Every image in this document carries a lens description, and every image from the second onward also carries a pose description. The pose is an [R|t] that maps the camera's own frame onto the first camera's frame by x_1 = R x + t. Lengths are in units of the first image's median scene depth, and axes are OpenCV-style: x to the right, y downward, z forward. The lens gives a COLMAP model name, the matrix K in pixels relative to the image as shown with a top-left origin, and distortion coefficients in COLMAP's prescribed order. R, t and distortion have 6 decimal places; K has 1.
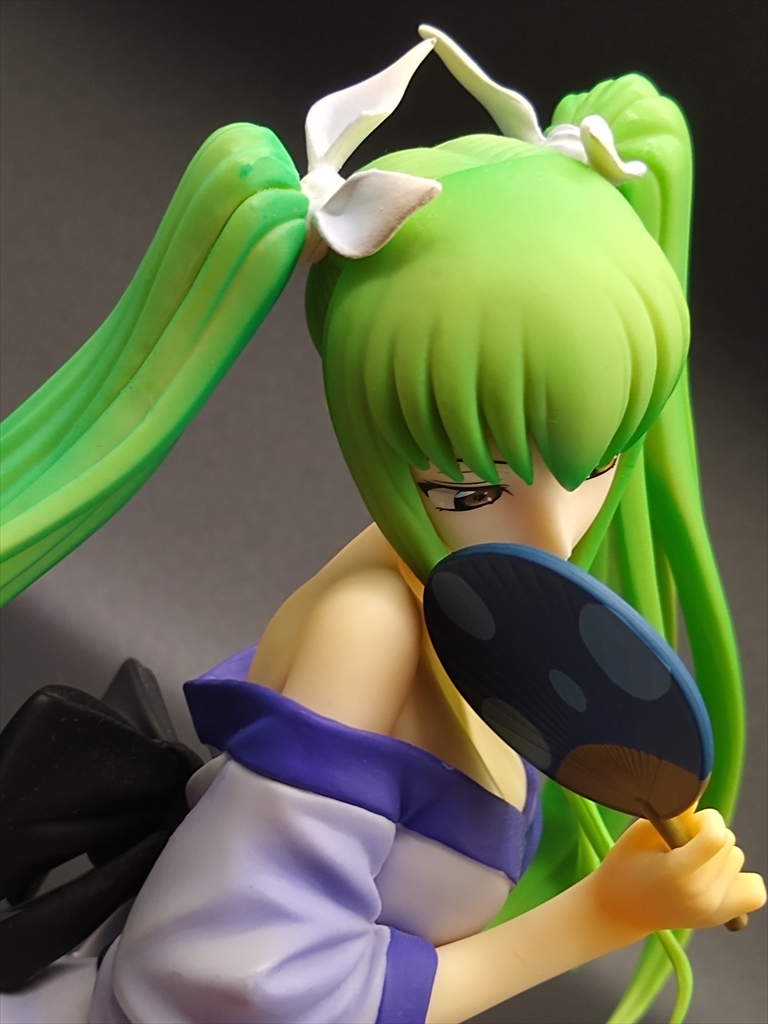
lens RADIAL K [[1836.8, 0, 384.0], [0, 1836.8, 512.0], [0, 0, 1]] dist [0.252363, -1.295200]
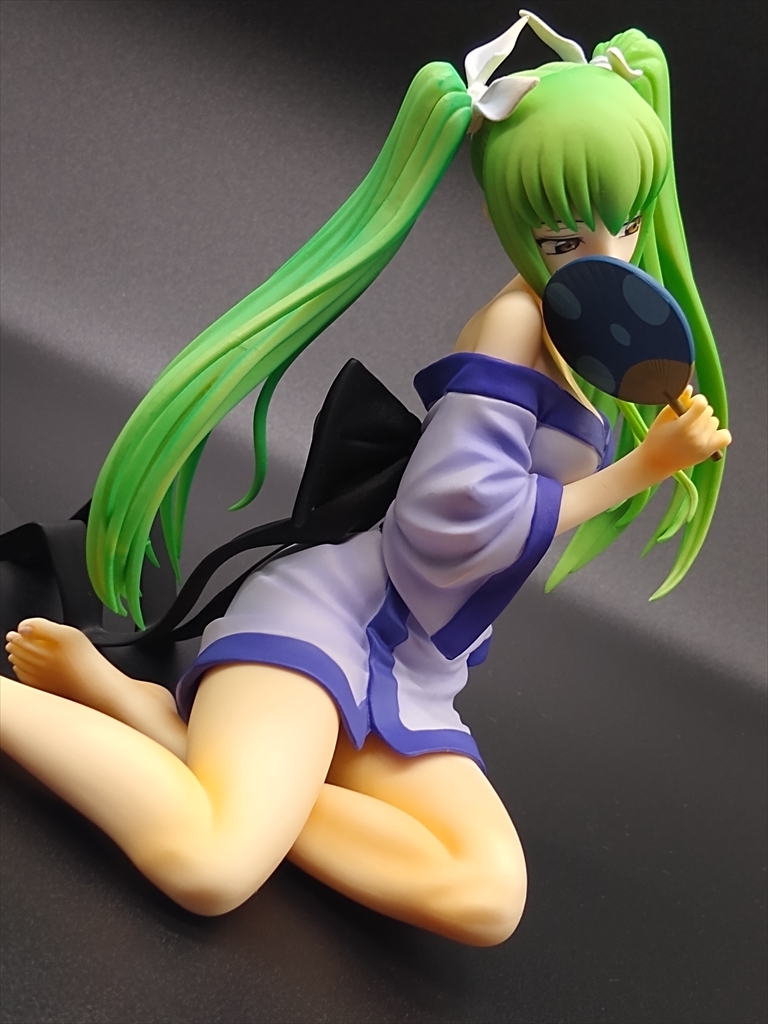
lens RADIAL K [[1836.8, 0, 384.0], [0, 1836.8, 512.0], [0, 0, 1]] dist [0.252363, -1.295200]
pose [[0.996794, -0.070316, -0.038176, -0.088077], [0.068227, 0.996234, -0.053504, 0.367265], [0.041795, 0.050728, 0.997838, -0.948405]]
